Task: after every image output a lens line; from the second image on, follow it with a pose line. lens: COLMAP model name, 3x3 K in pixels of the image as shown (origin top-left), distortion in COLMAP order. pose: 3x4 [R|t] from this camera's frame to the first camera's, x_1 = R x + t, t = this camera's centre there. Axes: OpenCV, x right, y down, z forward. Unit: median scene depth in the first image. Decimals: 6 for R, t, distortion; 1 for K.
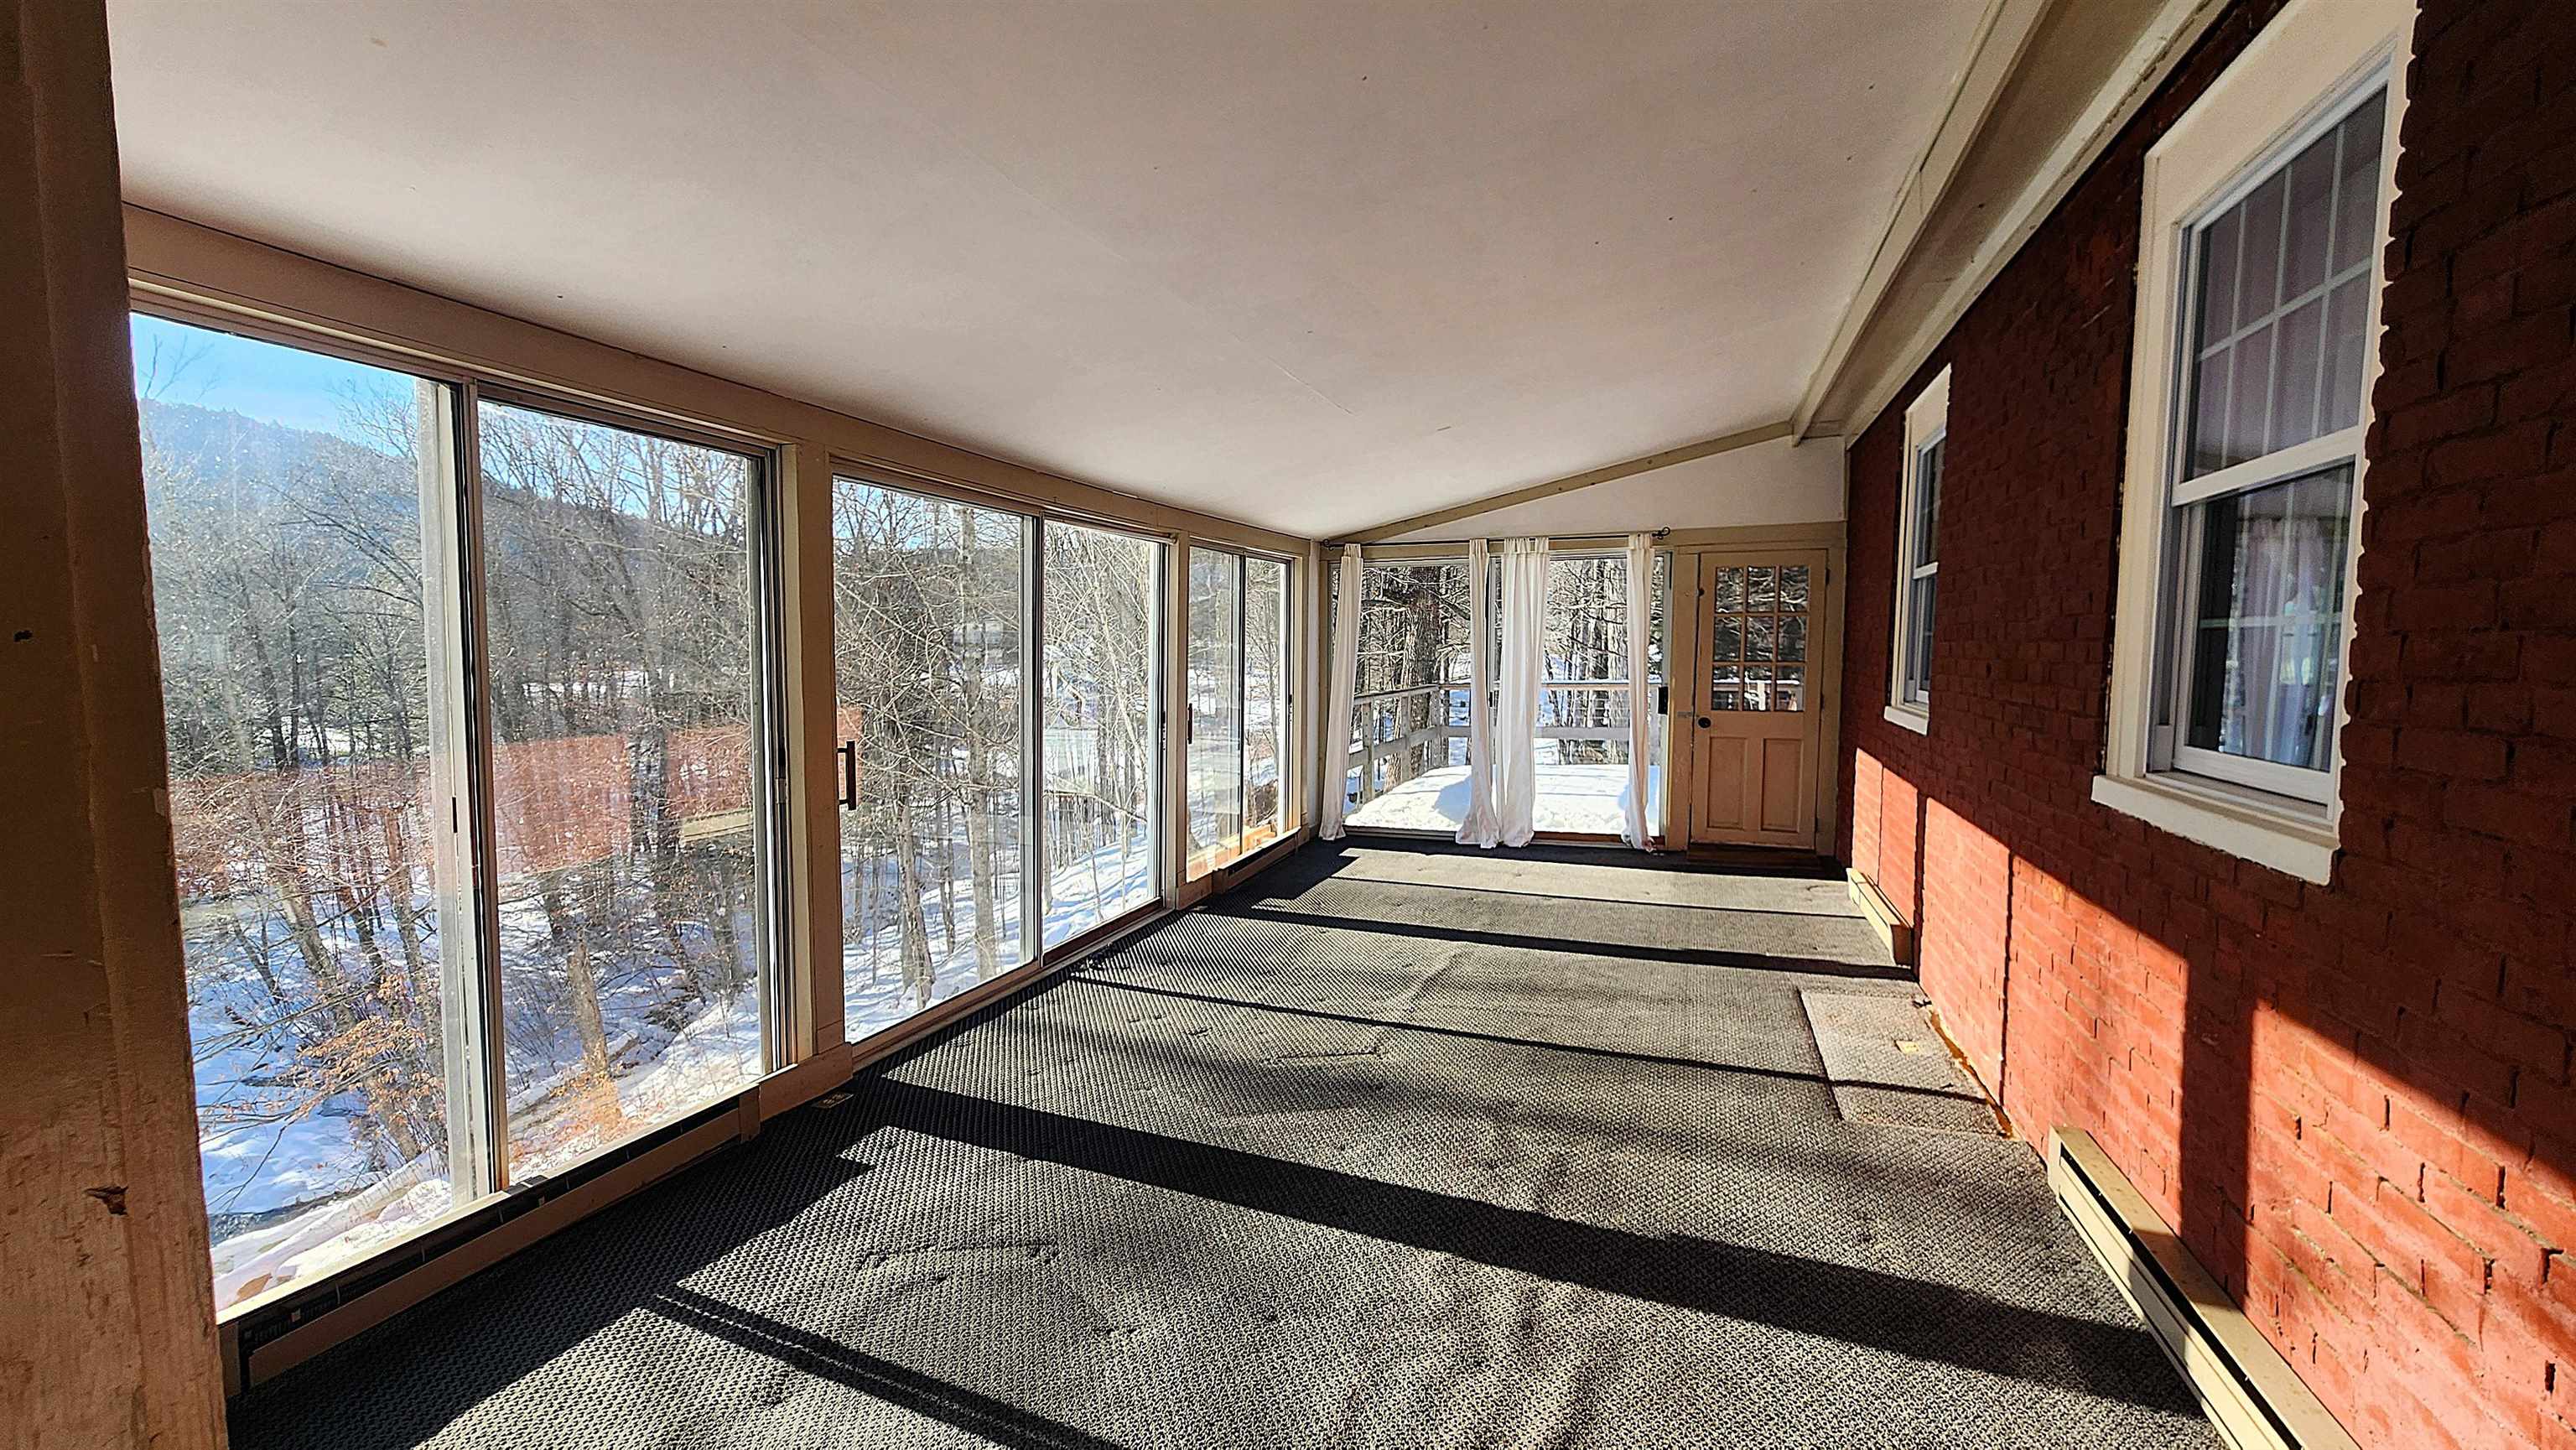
lens RADIAL K [[1057.0, 0, 1289.5], [0, 1057.0, 723.9], [0, 0, 1]] dist [-0.001246, 0.000174]
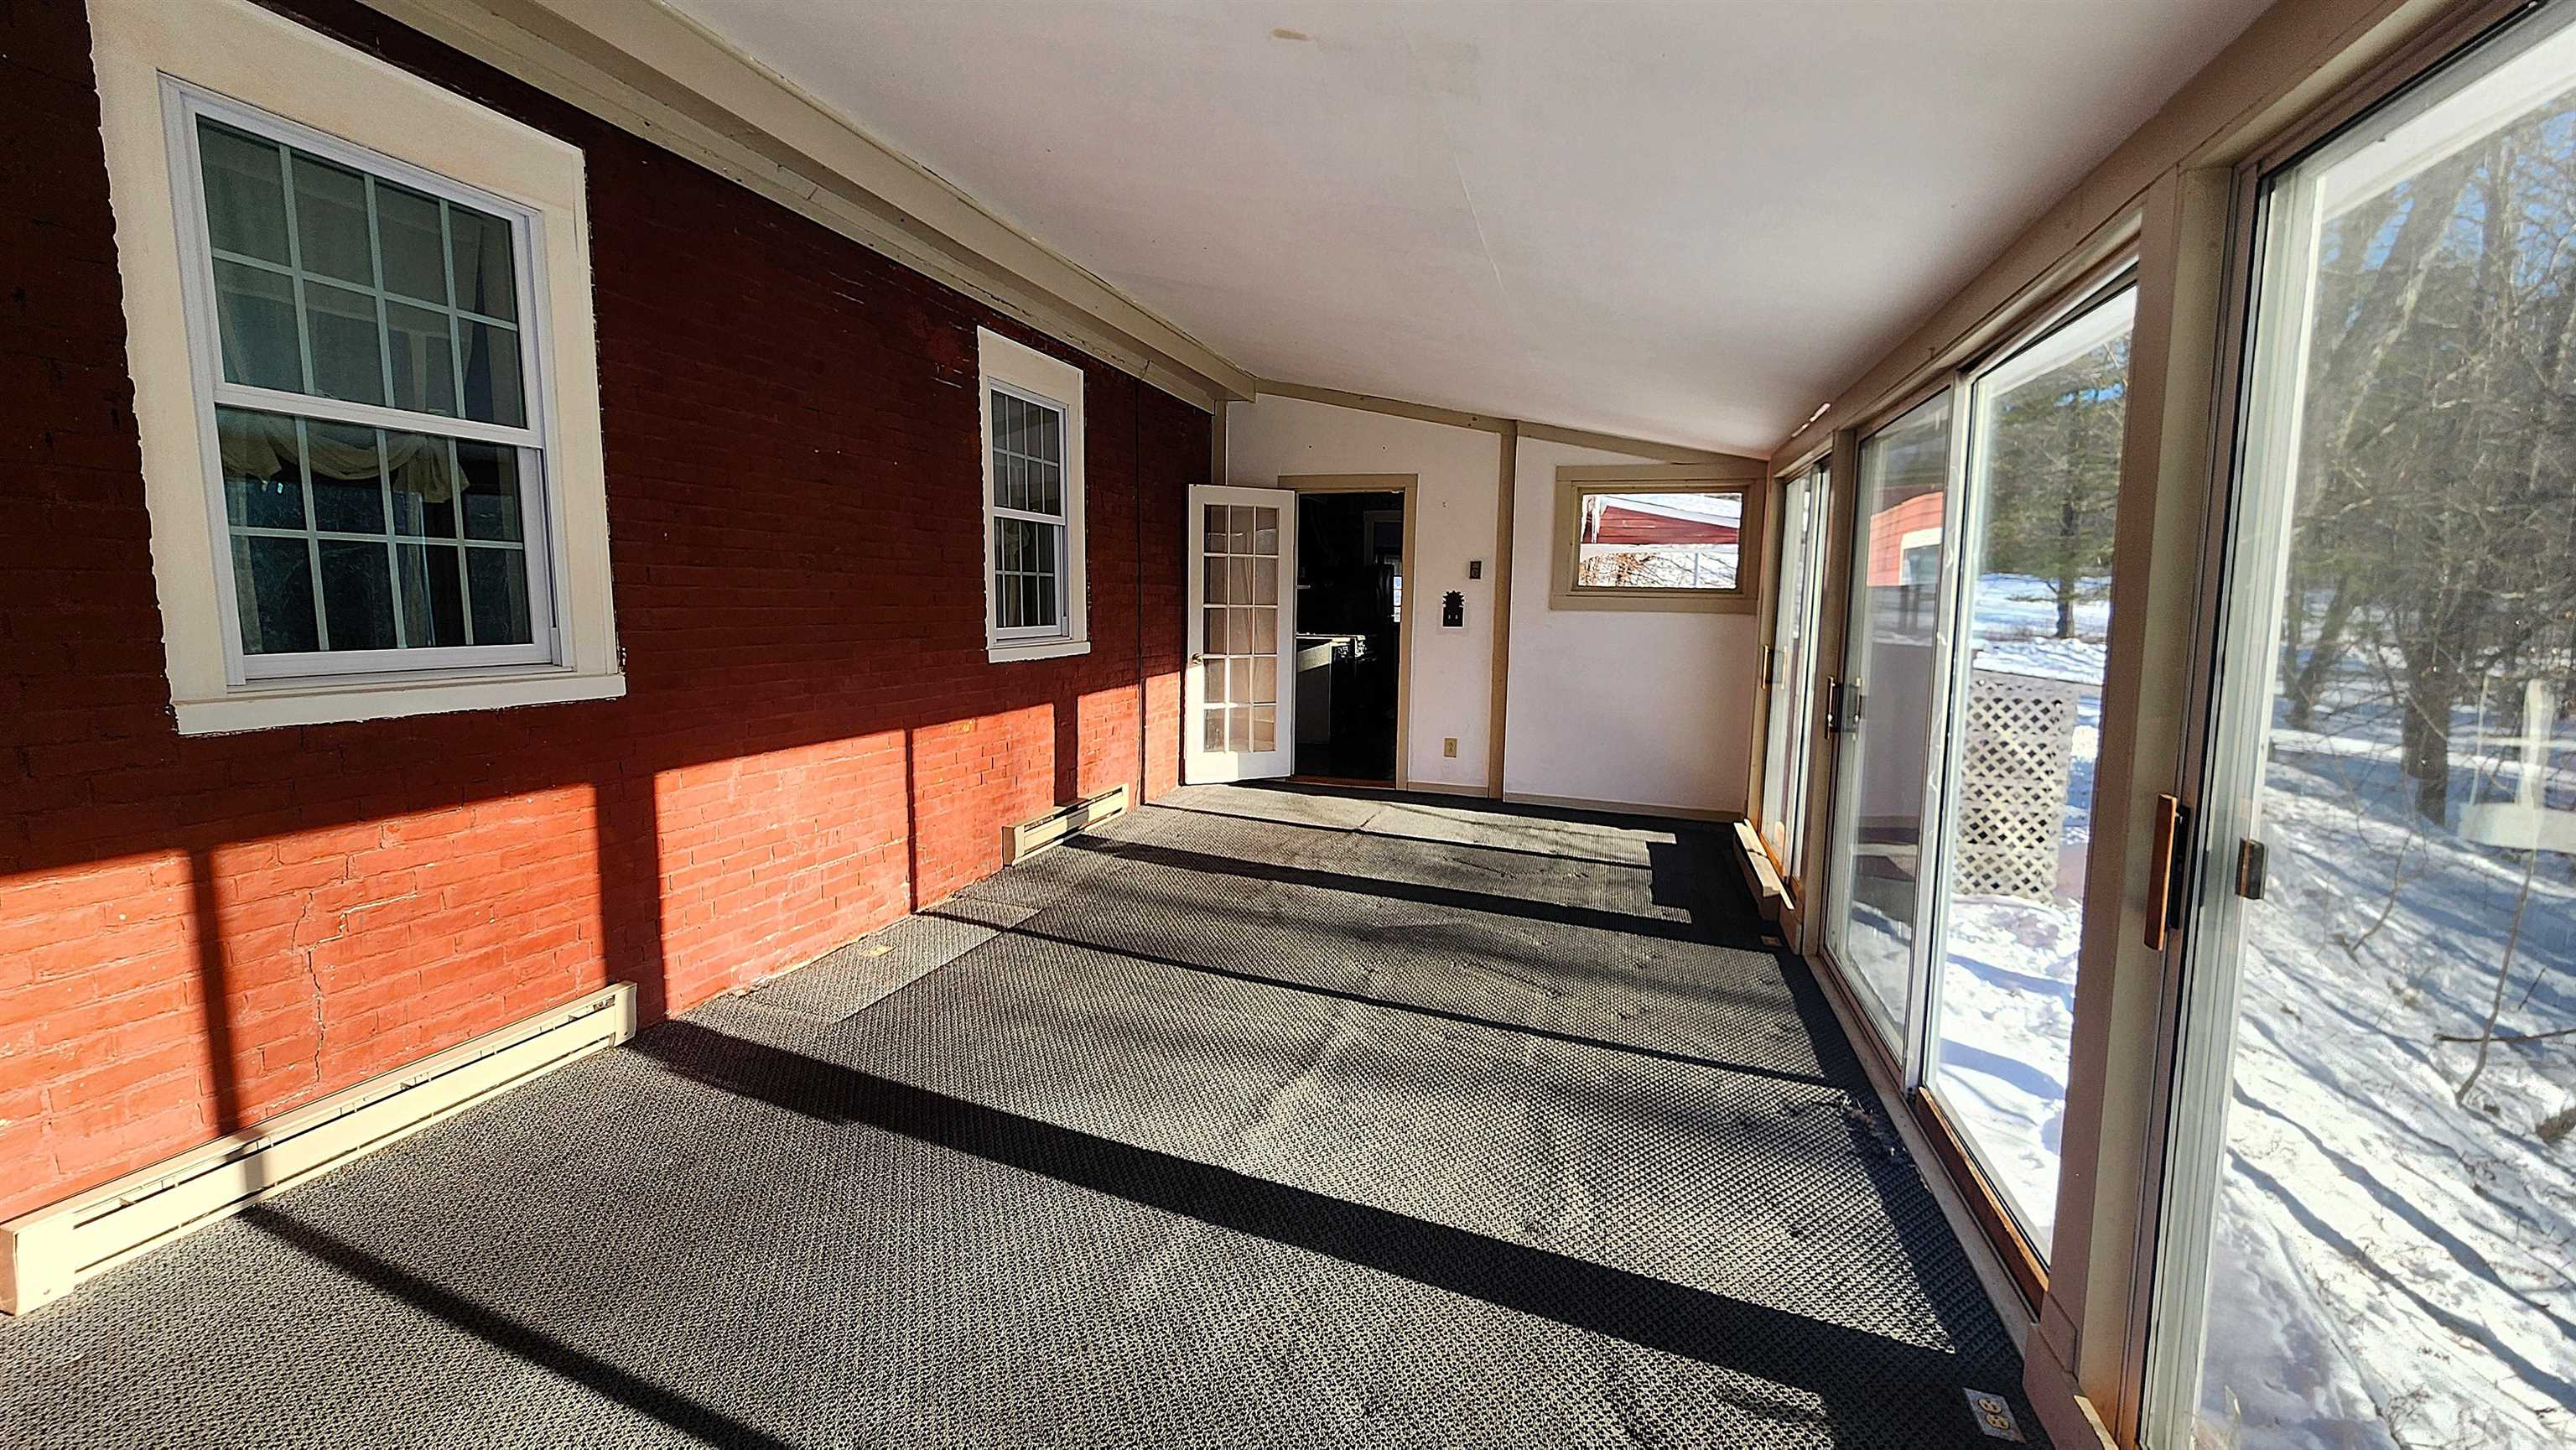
lens RADIAL K [[1057.0, 0, 1289.4], [0, 1057.0, 724.6], [0, 0, 1]] dist [-0.001246, 0.000174]
pose [[-0.997620, -0.010038, -0.068221, 0.223131], [-0.022701, 0.982006, 0.187481, -0.122310], [0.065111, 0.188583, -0.979896, 1.881224]]
